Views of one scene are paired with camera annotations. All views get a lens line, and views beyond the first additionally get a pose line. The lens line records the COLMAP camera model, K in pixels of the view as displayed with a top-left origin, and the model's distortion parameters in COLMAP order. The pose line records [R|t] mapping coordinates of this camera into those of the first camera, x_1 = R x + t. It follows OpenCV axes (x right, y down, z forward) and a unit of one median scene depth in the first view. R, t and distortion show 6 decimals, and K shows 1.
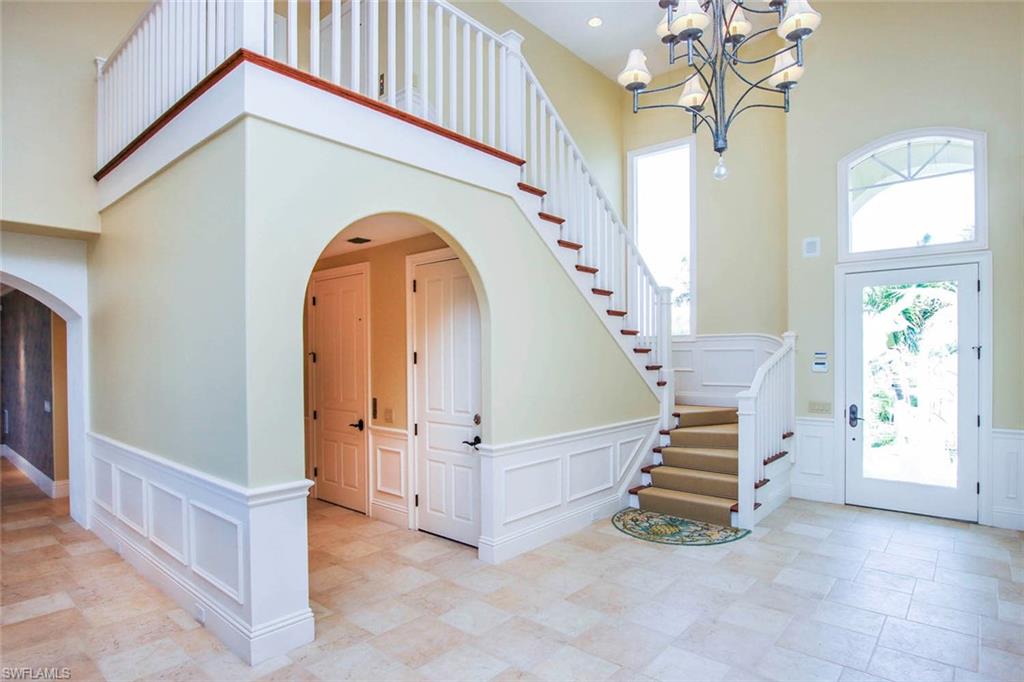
lens RADIAL K [[539.3, 0, 514.2], [0, 539.3, 351.1], [0, 0, 1]] dist [-0.025392, -0.000216]
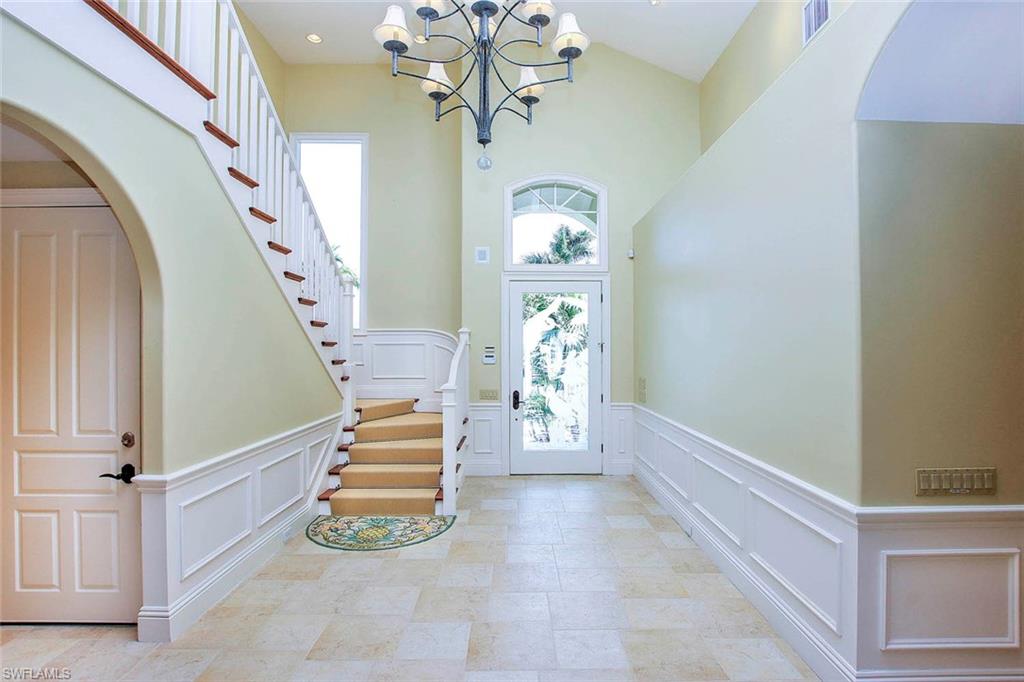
lens RADIAL K [[490.4, 0, 512.0], [0, 490.4, 341.0], [0, 0, 1]] dist [-0.025408, 0.000957]
pose [[0.740905, 0.013200, 0.671481, -0.116018], [-0.007112, 0.999905, -0.011809, 0.001931], [-0.671573, 0.003974, 0.740928, 0.192964]]
